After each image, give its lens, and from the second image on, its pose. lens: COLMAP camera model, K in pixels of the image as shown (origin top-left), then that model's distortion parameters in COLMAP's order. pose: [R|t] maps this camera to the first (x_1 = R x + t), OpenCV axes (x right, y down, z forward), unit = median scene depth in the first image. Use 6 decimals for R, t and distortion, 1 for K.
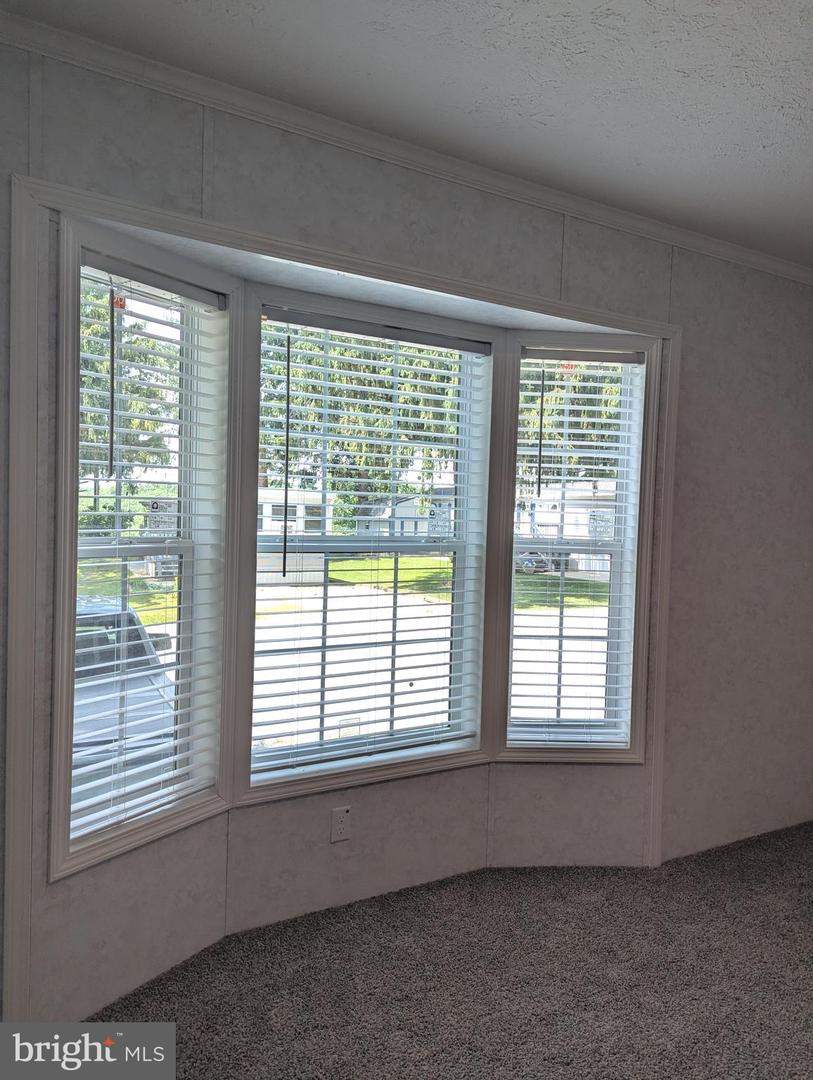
lens RADIAL K [[763.5, 0, 406.9], [0, 763.5, 538.4], [0, 0, 1]] dist [0.025202, -0.007648]
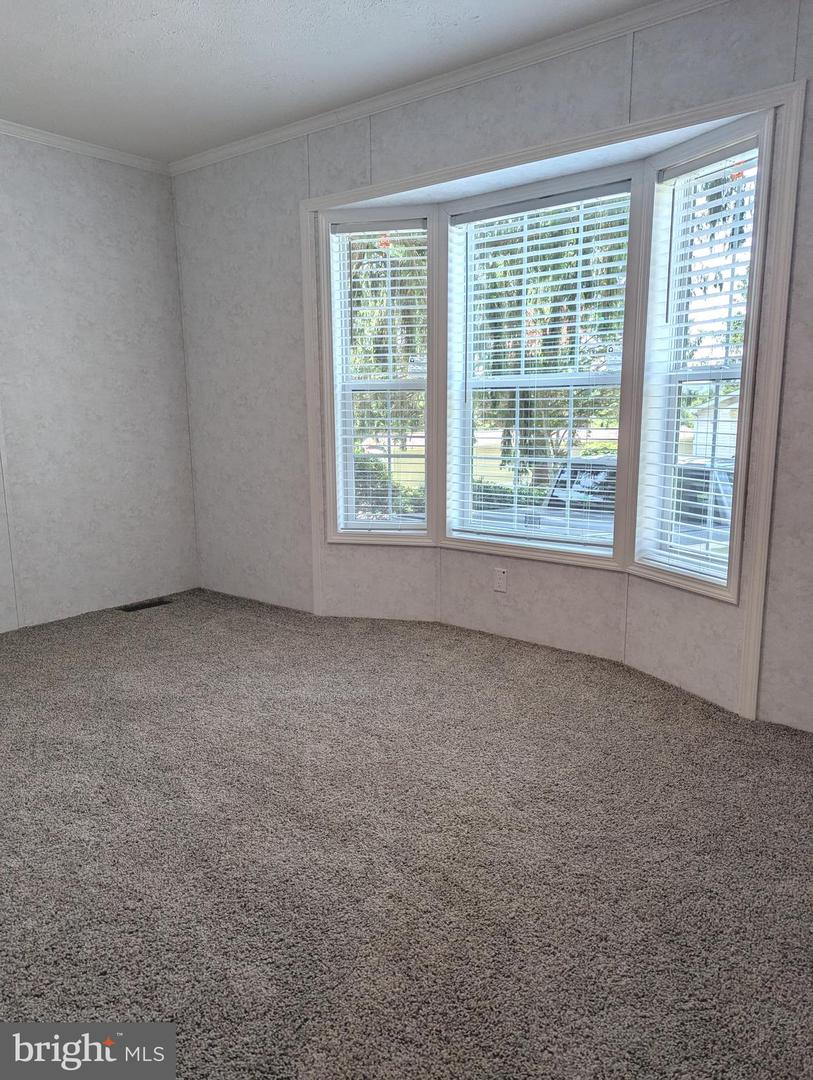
lens RADIAL K [[763.5, 0, 407.0], [0, 763.5, 542.4], [0, 0, 1]] dist [0.025202, -0.007648]
pose [[0.345364, 0.138075, -0.928256, 1.076829], [-0.013360, 0.989741, 0.142250, 0.097311], [0.938374, -0.036726, 0.343665, 0.328497]]
